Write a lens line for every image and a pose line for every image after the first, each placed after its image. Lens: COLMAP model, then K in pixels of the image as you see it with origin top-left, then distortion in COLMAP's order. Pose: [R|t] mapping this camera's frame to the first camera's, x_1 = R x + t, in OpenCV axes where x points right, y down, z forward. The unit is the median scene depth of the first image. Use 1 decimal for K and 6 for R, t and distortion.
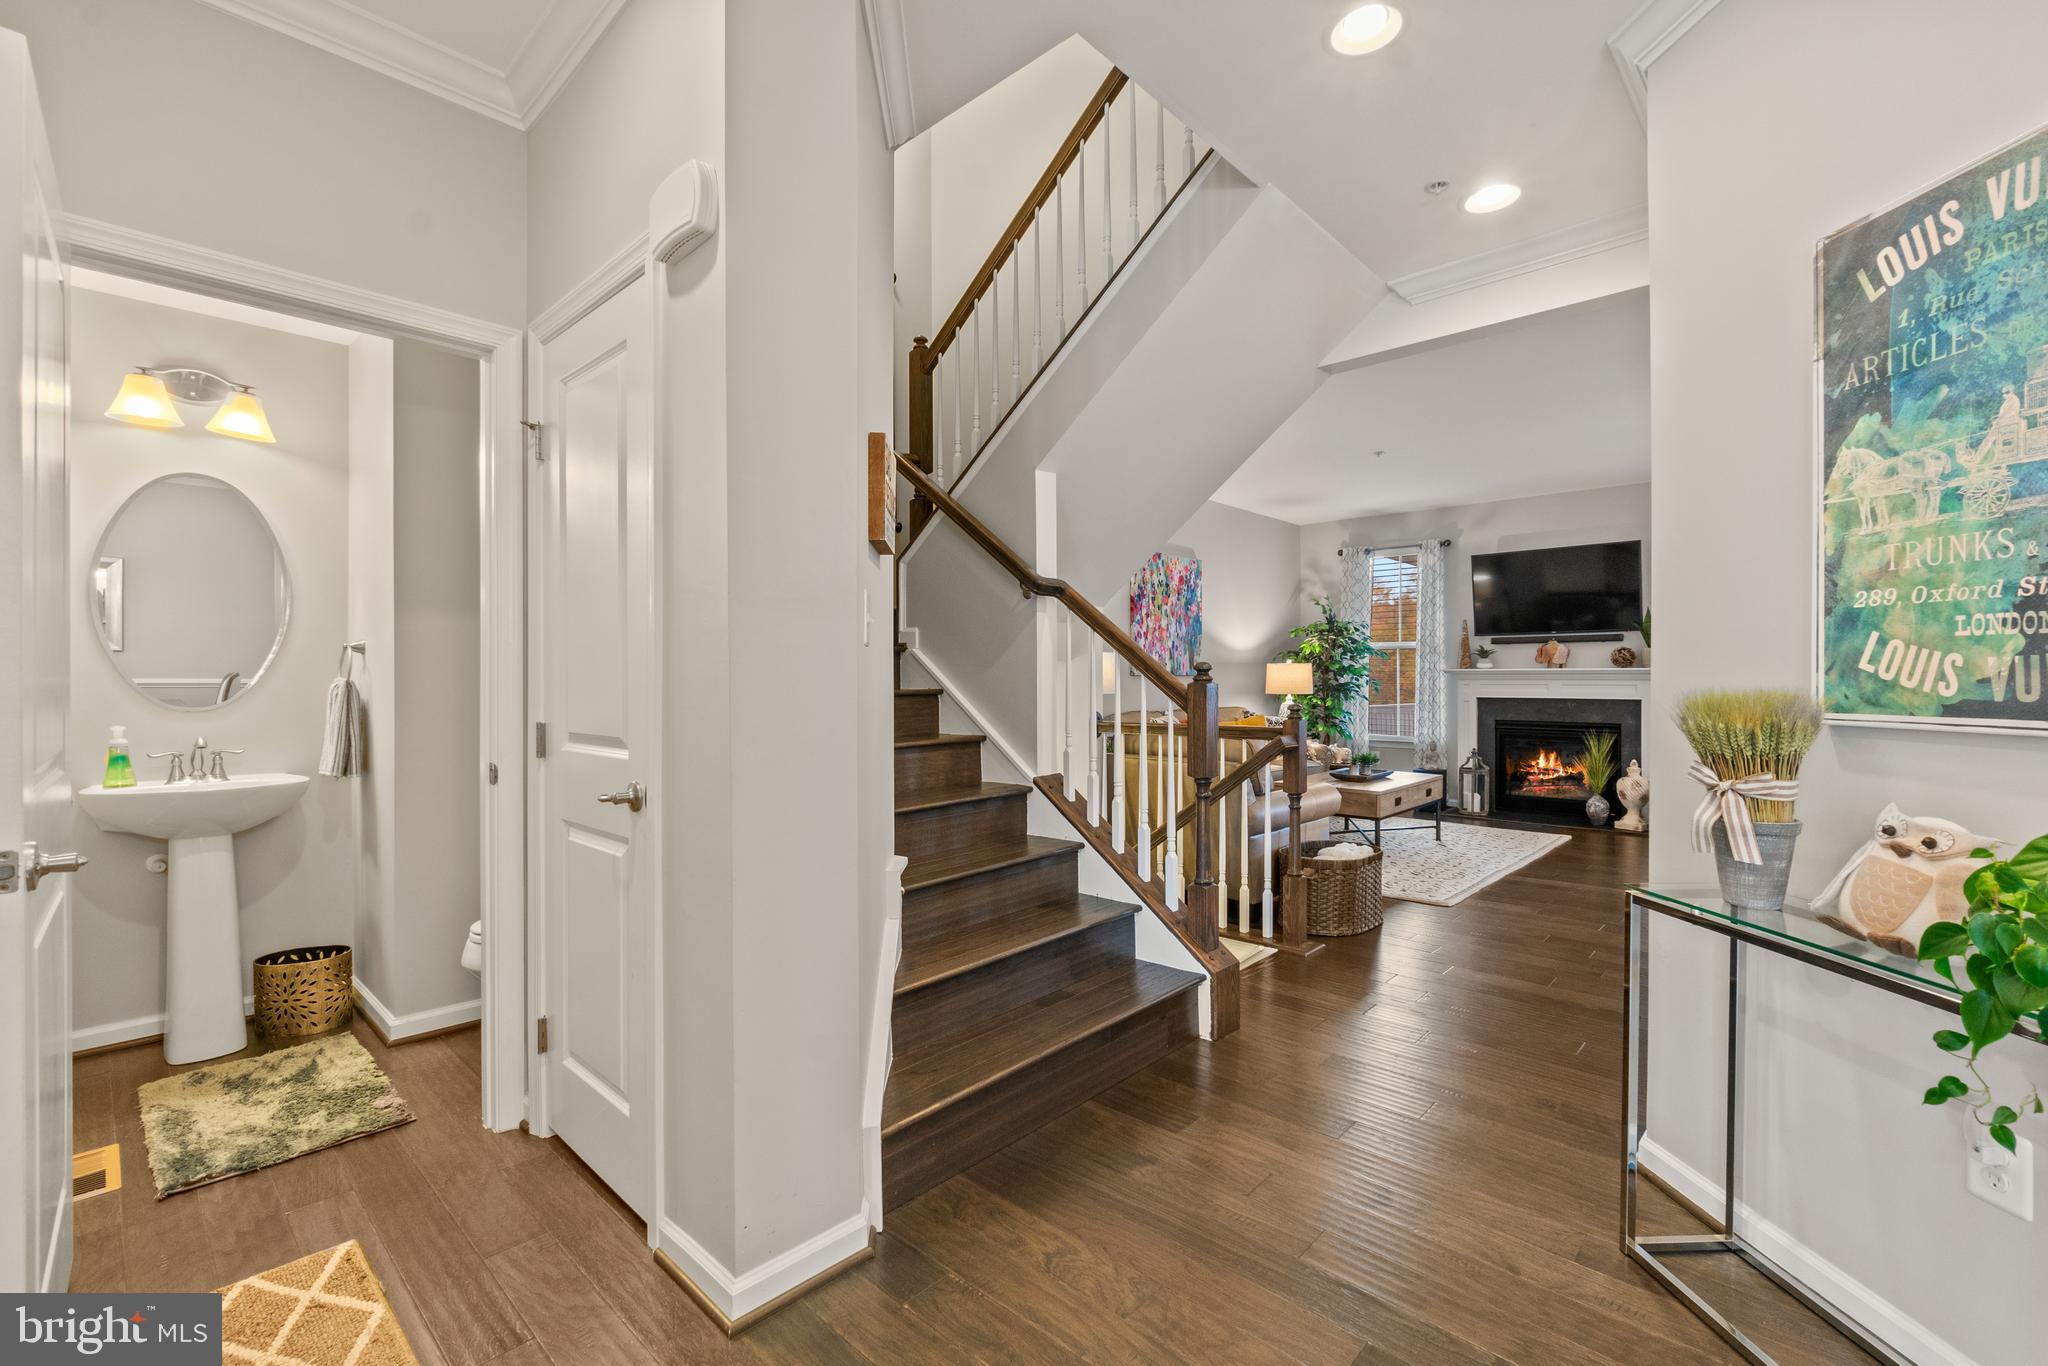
lens RADIAL K [[884.8, 0, 1019.6], [0, 884.8, 688.1], [0, 0, 1]] dist [-0.003011, -0.000198]
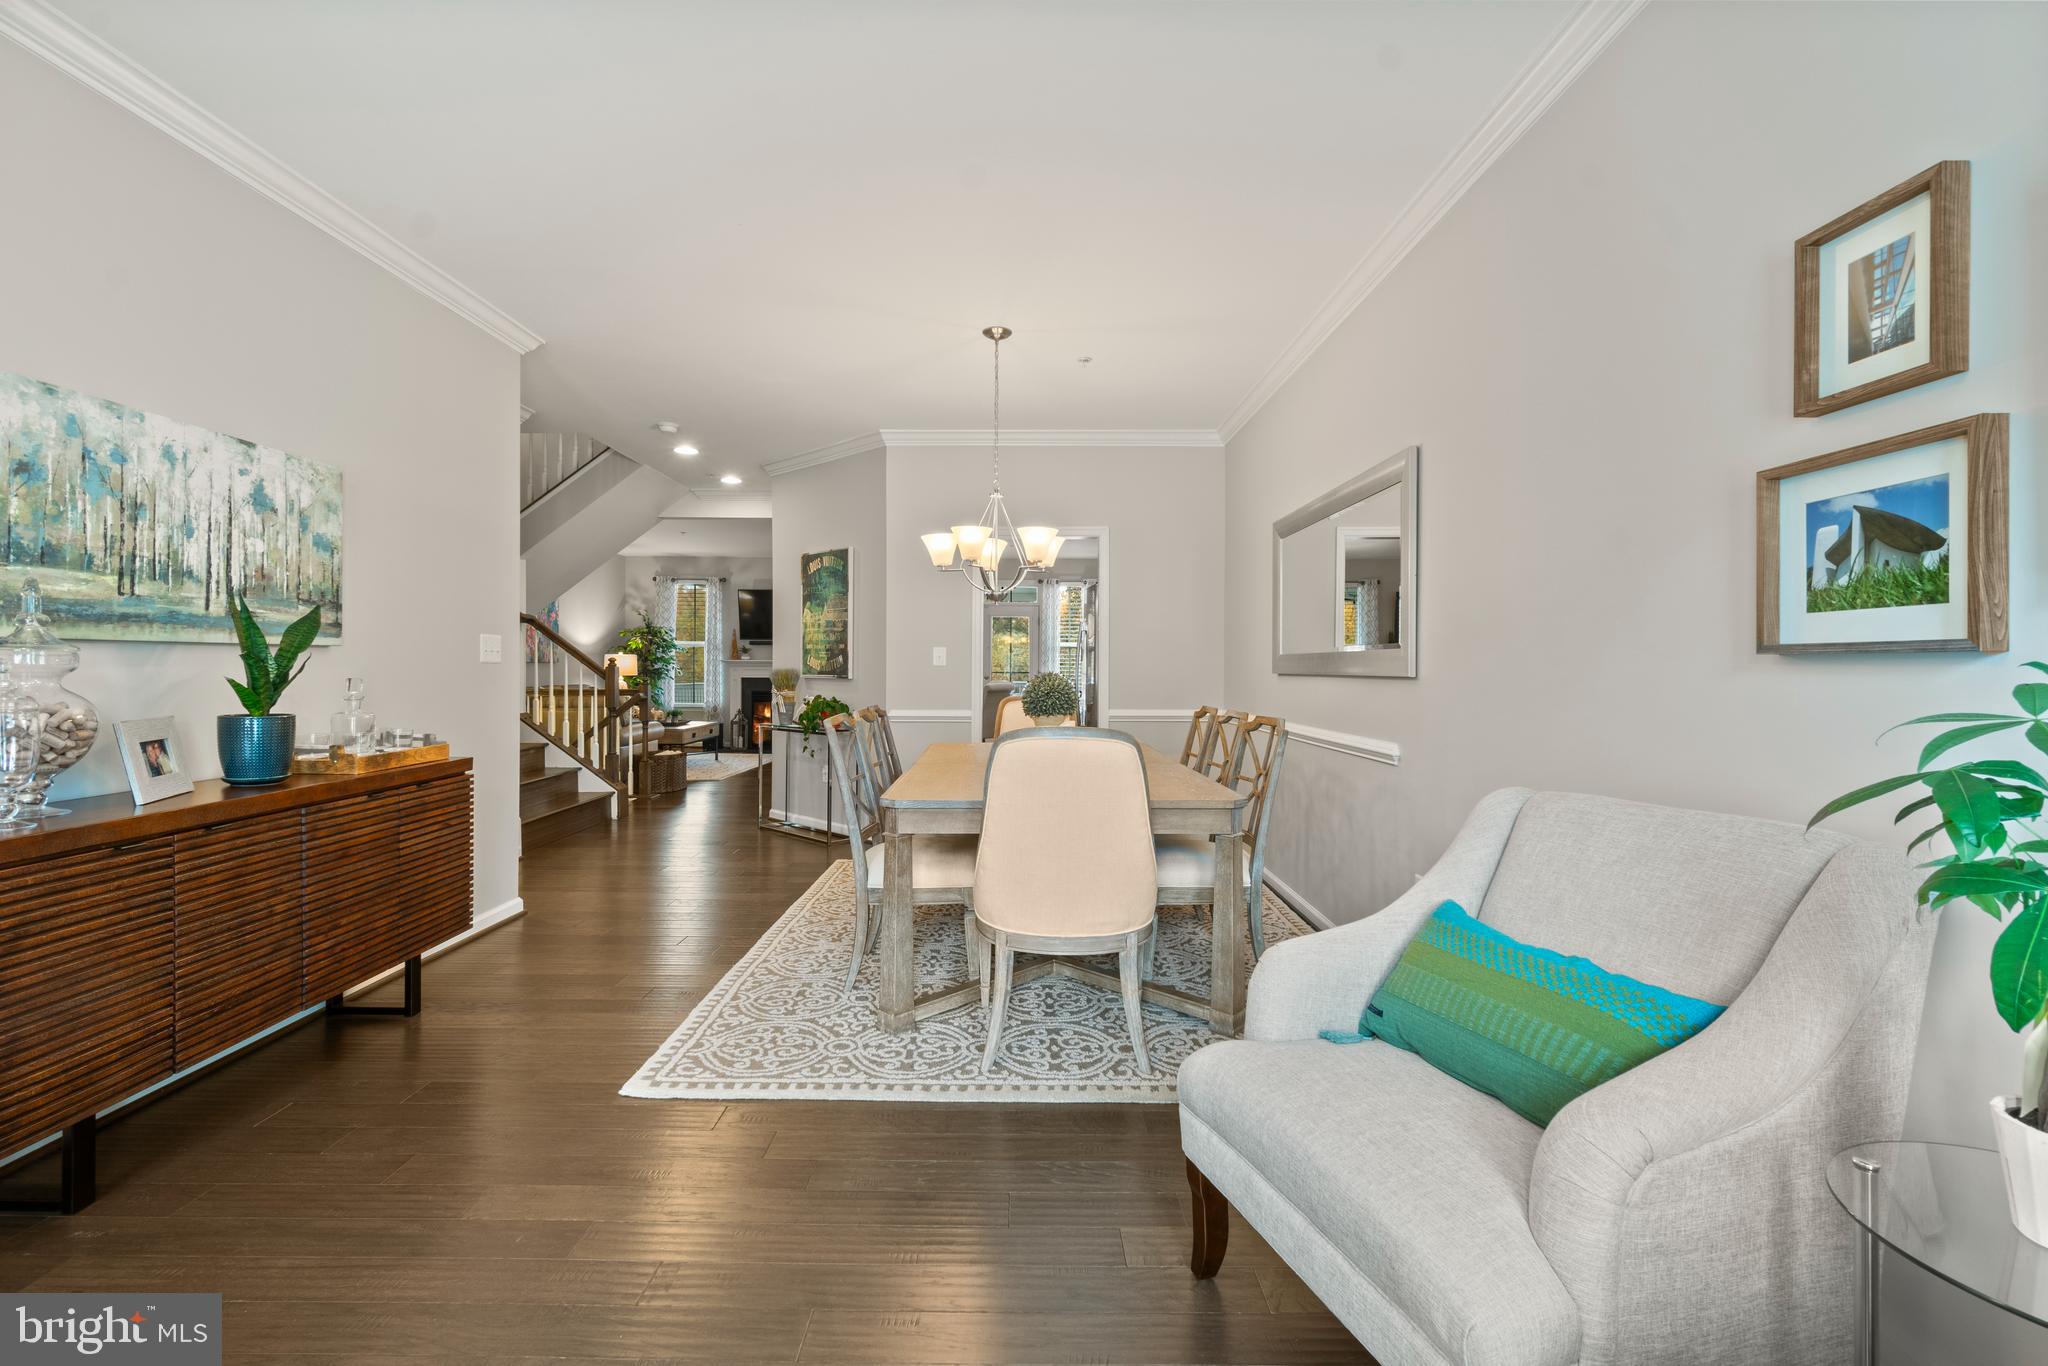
lens RADIAL K [[905.9, 0, 1019.2], [0, 905.9, 666.4], [0, 0, 1]] dist [-0.001286, -0.000583]
pose [[0.729728, 0.006042, 0.683711, -0.268819], [0.000847, 0.999952, -0.009740, 0.007457], [-0.683737, 0.007687, 0.729688, -0.613583]]
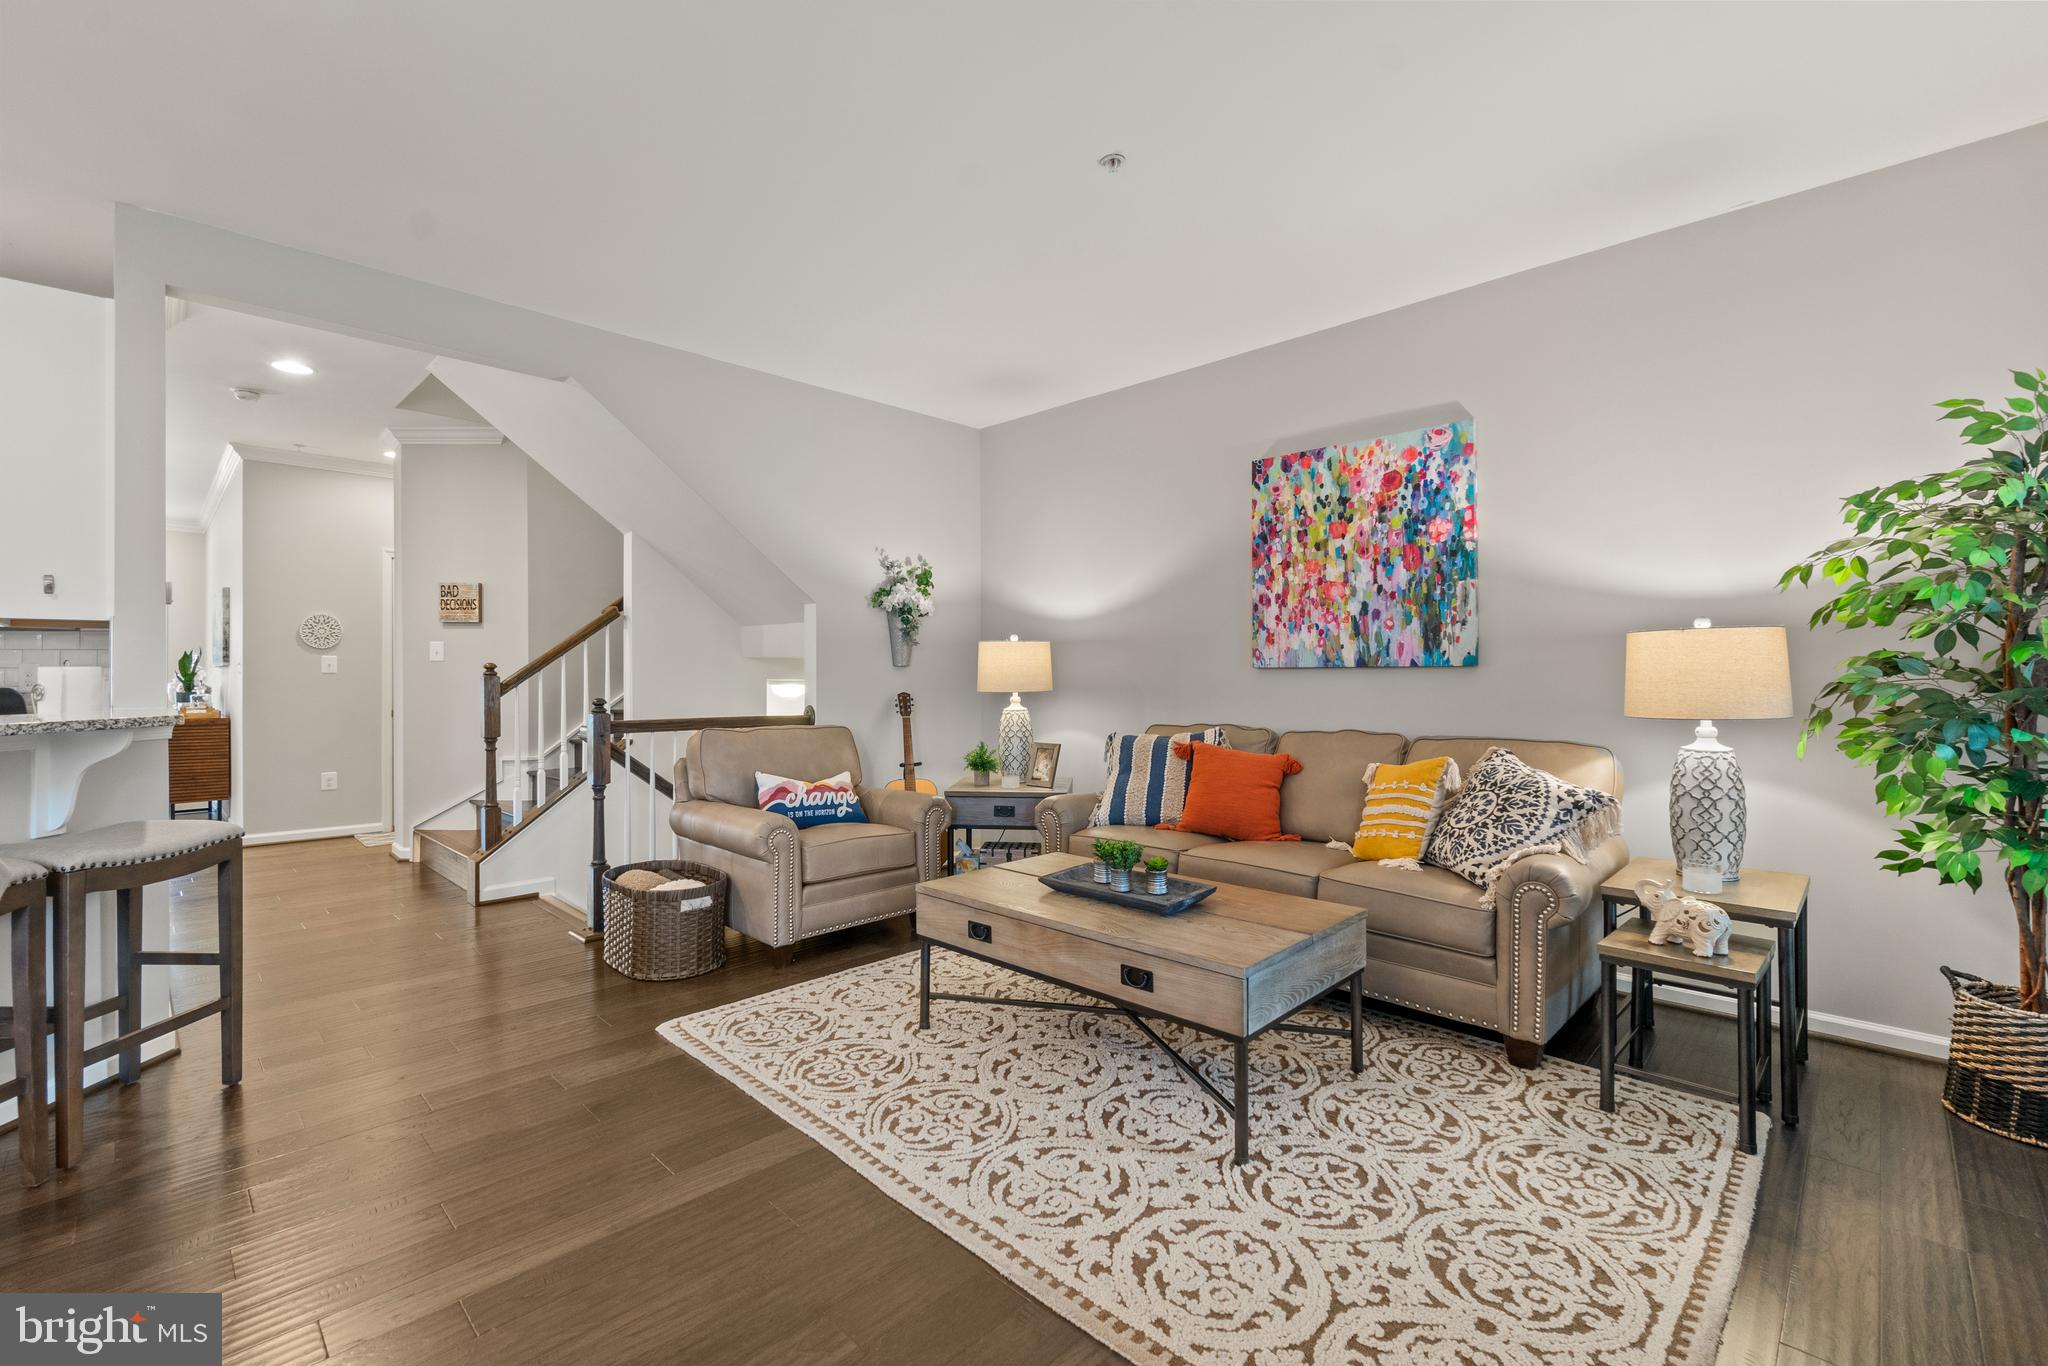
lens RADIAL K [[881.0, 0, 1015.7], [0, 881.0, 672.6], [0, 0, 1]] dist [-0.003470, -0.000282]
pose [[-0.030412, 0.002111, -0.999535, 0.731420], [-0.009932, 0.999948, 0.002414, -0.010534], [0.999488, 0.010001, -0.030389, 0.837212]]
